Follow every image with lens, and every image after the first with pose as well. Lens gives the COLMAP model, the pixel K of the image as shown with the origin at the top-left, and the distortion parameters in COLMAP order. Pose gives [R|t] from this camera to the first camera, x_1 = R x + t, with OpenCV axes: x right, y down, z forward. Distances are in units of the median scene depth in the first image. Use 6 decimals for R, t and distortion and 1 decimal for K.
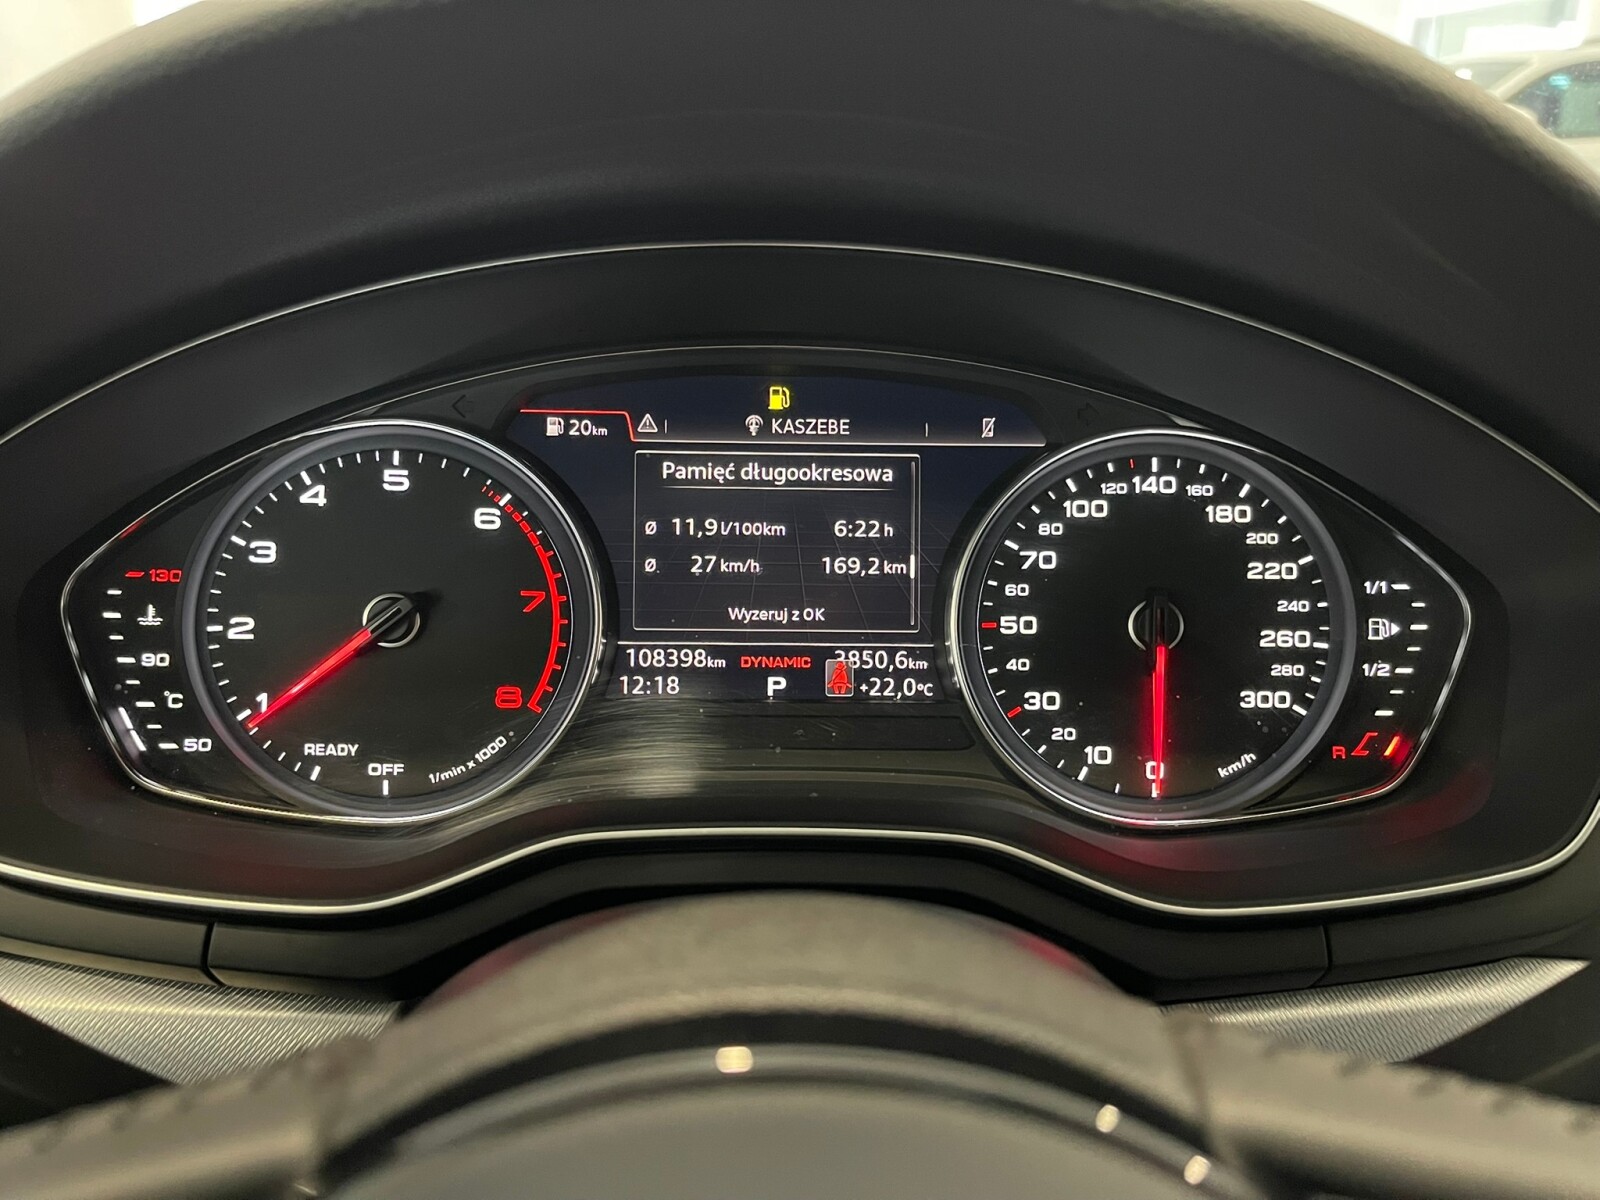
lens RADIAL K [[1220.1, 0, 792.4], [0, 1220.1, 614.4], [0, 0, 1]] dist [0.052375, -0.051700]
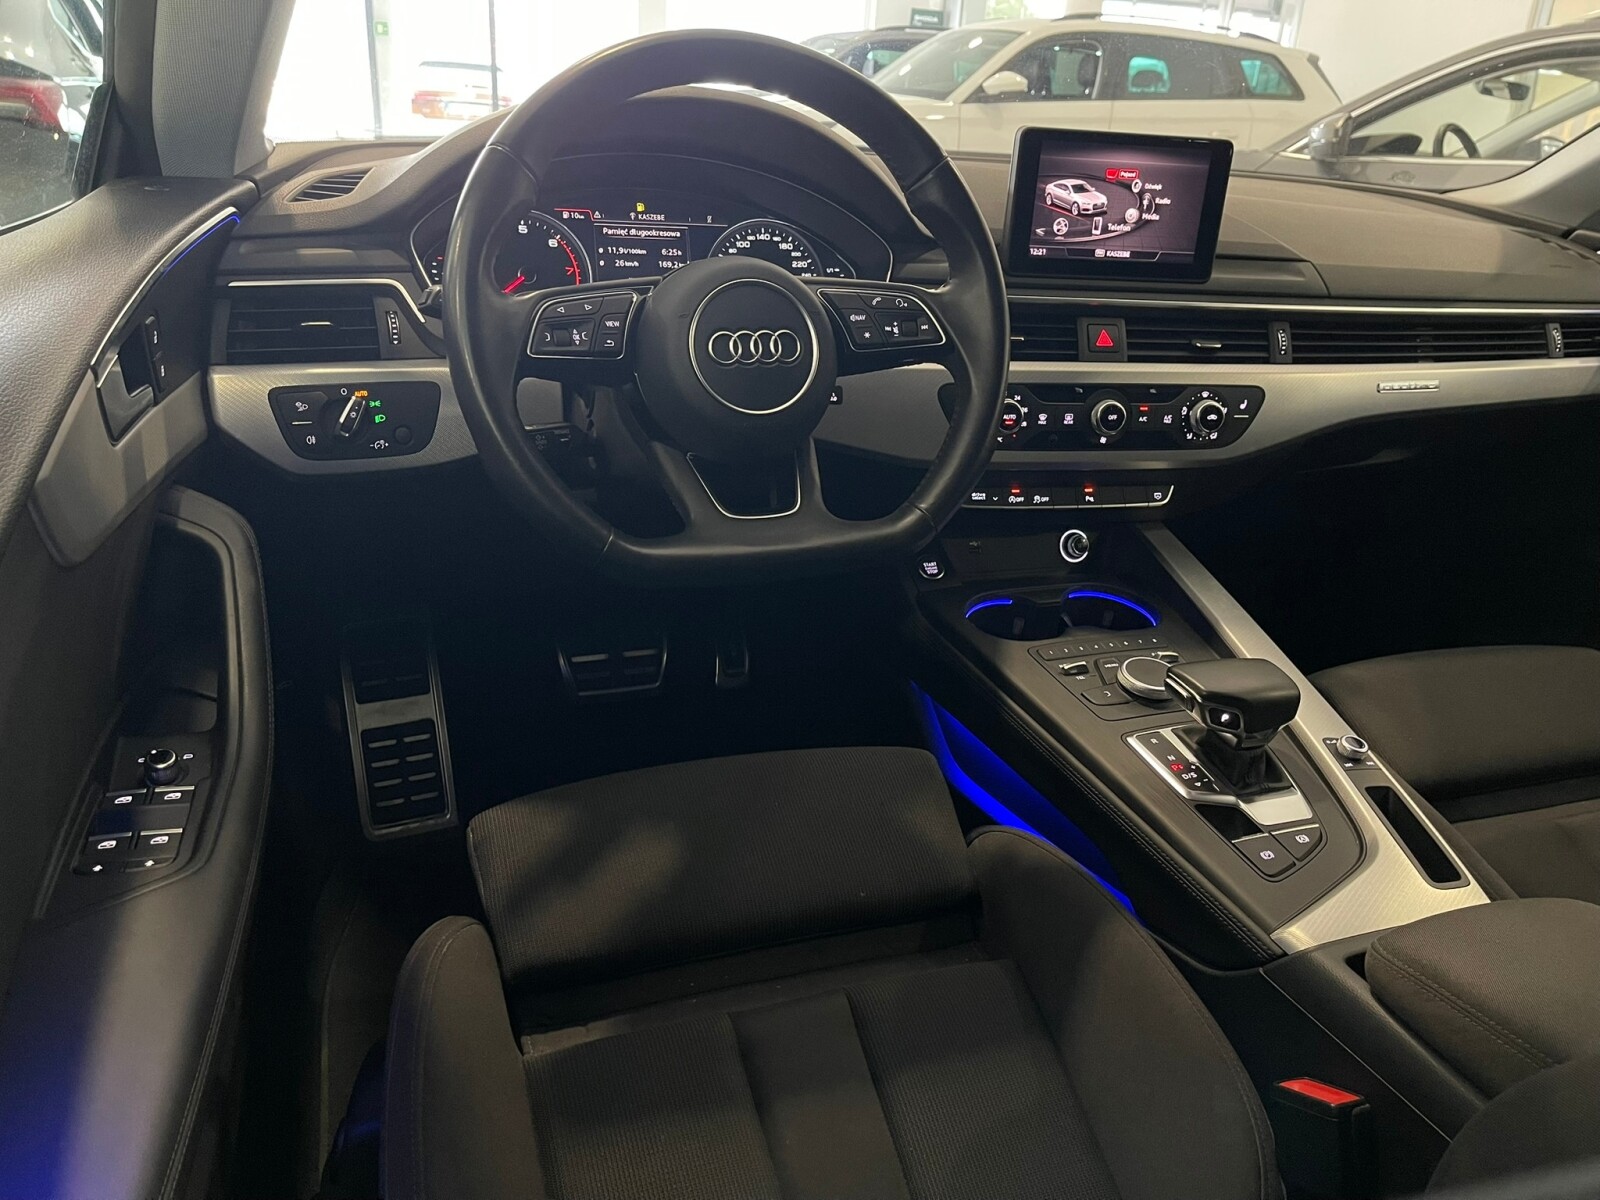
lens RADIAL K [[1220.1, 0, 799.2], [0, 1220.1, 594.9], [0, 0, 1]] dist [0.052375, -0.051700]
pose [[0.948498, -0.071372, 0.308638, -0.663669], [0.058525, 0.996998, 0.050697, 0.665236], [-0.311330, -0.030023, 0.949827, -2.076534]]
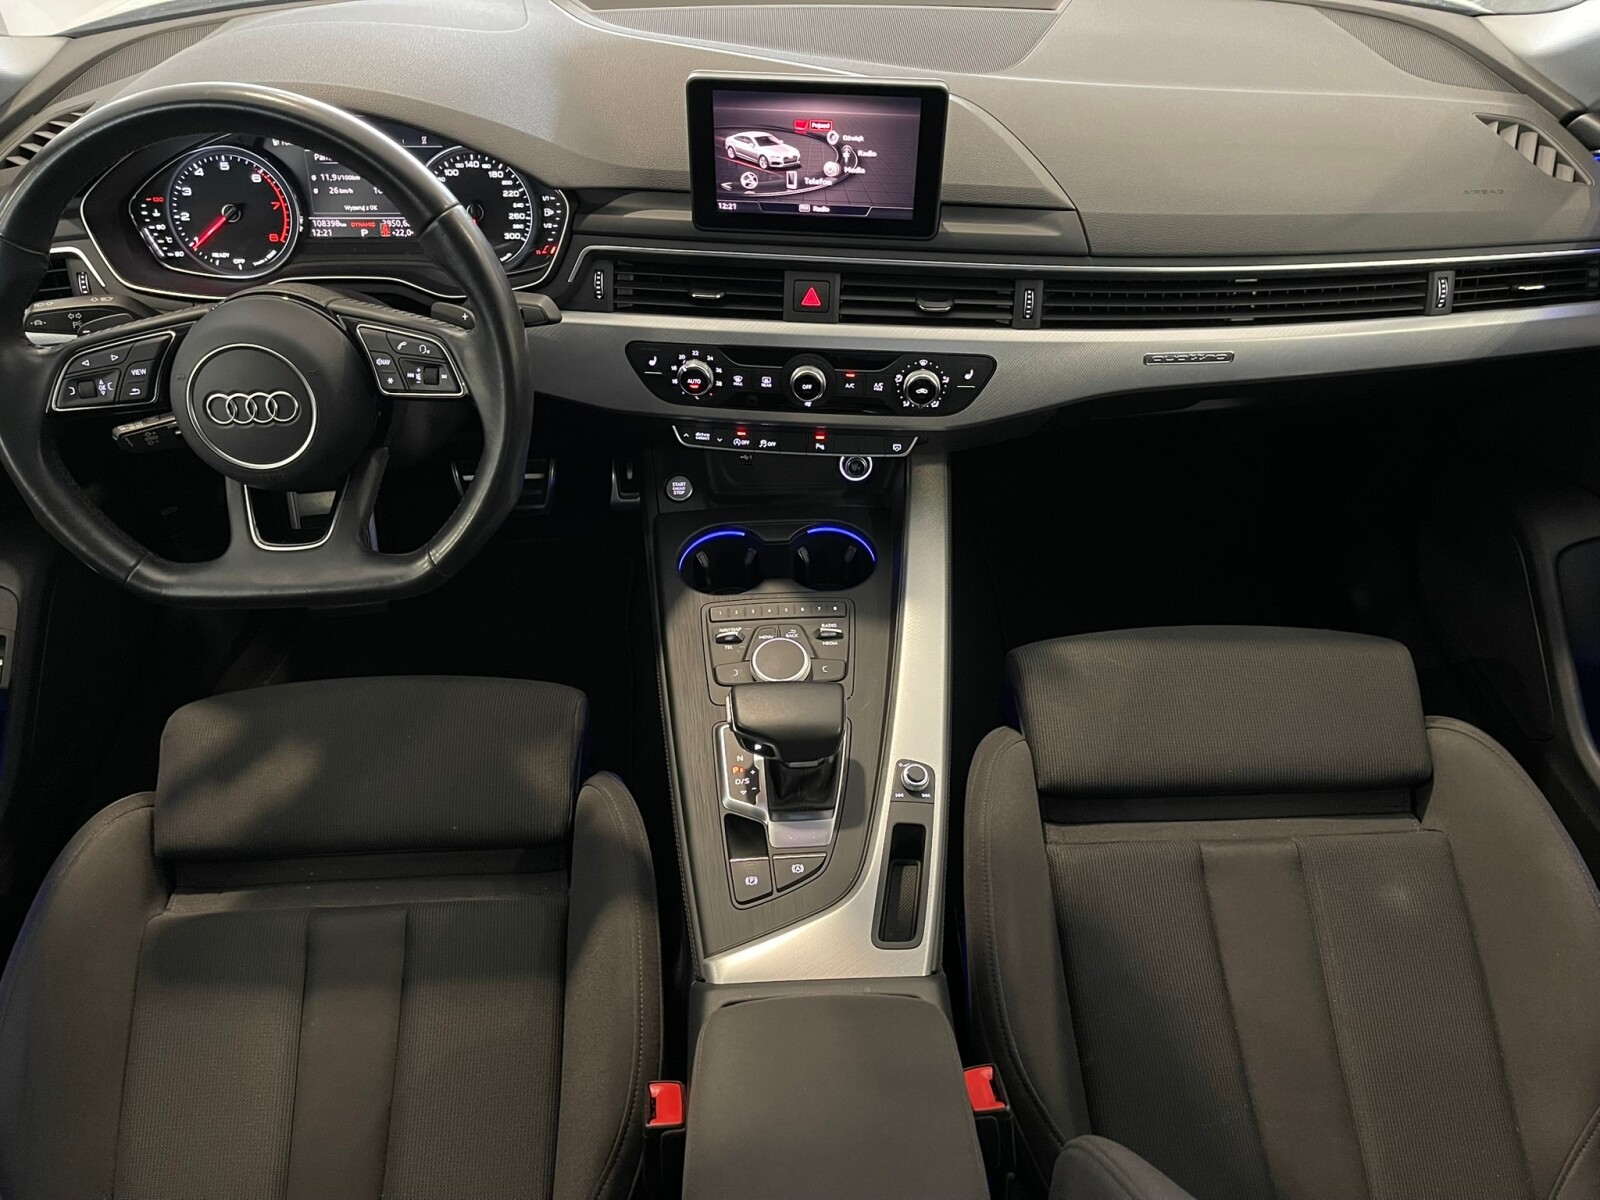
lens RADIAL K [[1220.1, 0, 801.1], [0, 1220.1, 604.0], [0, 0, 1]] dist [0.052375, -0.051700]
pose [[0.999853, -0.016702, 0.003800, 1.101428], [0.013935, 0.922167, 0.386542, -0.271563], [-0.009960, -0.386432, 0.922264, -2.318107]]
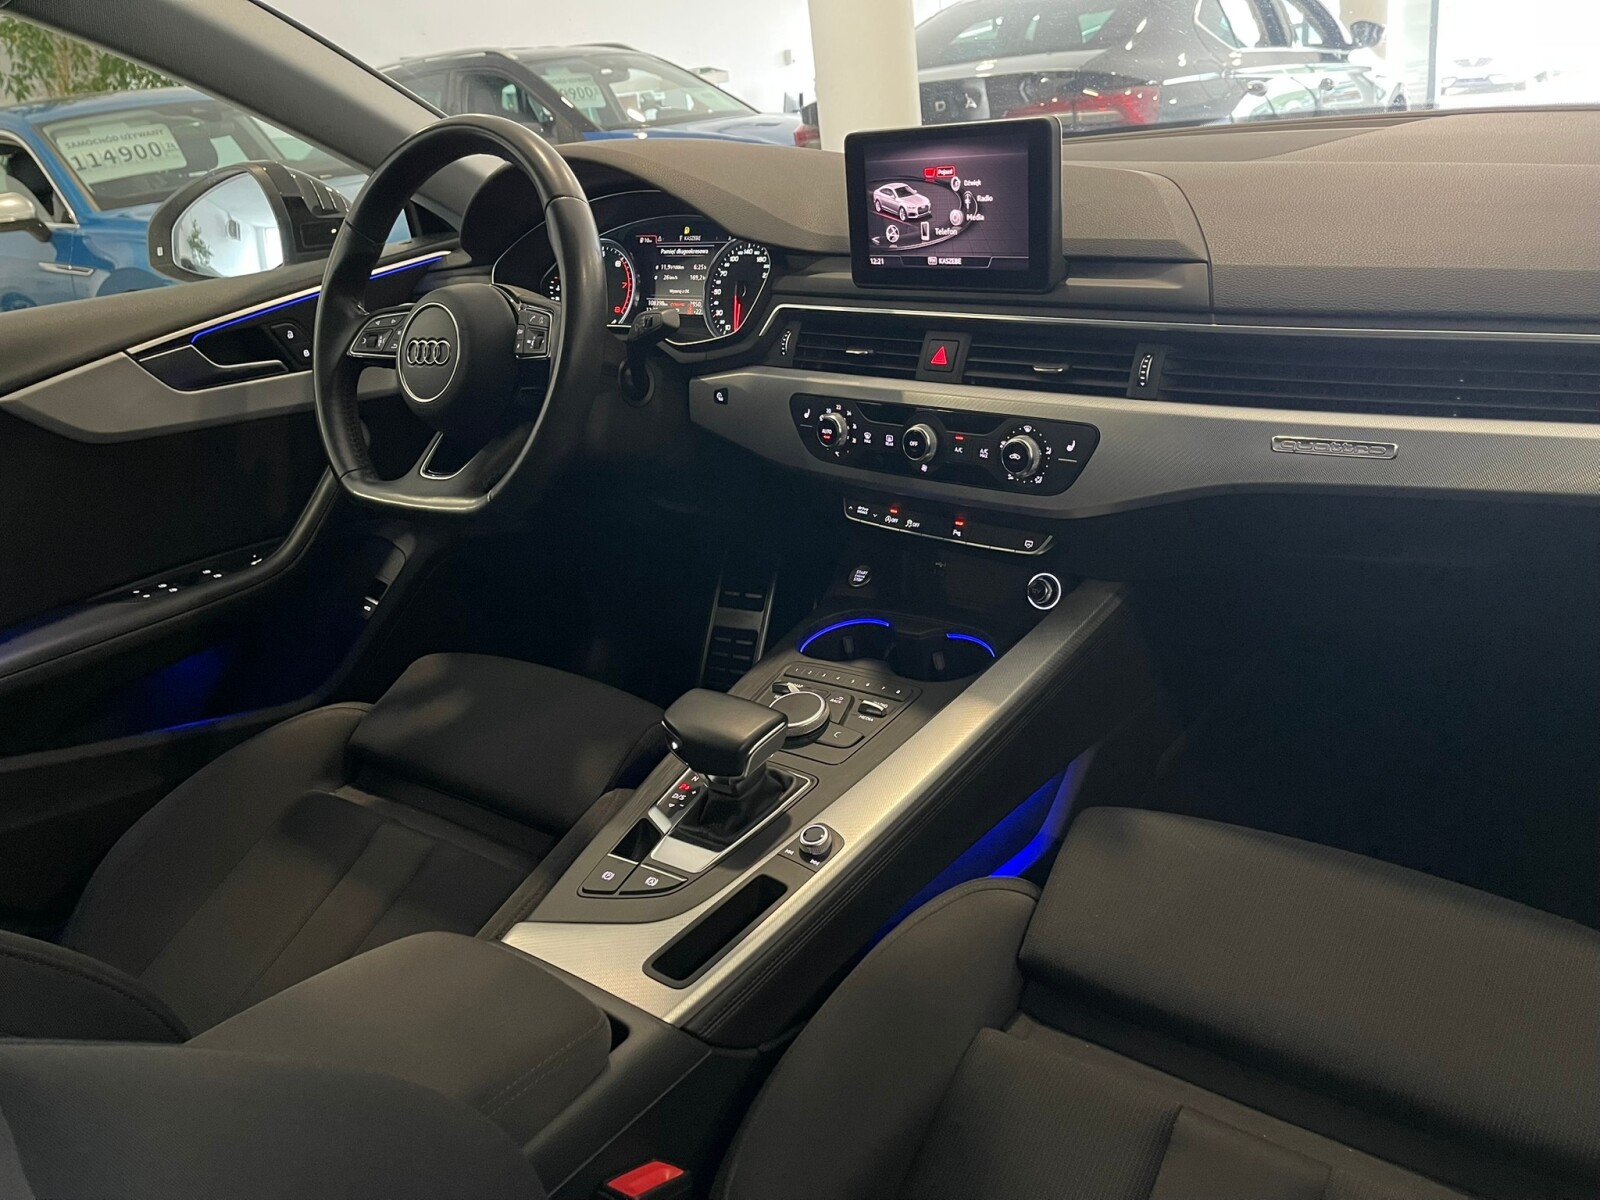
lens RADIAL K [[1220.1, 0, 795.5], [0, 1220.1, 606.7], [0, 0, 1]] dist [0.052375, -0.051700]
pose [[0.770252, 0.155942, -0.618381, 2.781797], [-0.106579, 0.987483, 0.116267, 0.488650], [0.628771, -0.023649, 0.777231, -1.721213]]
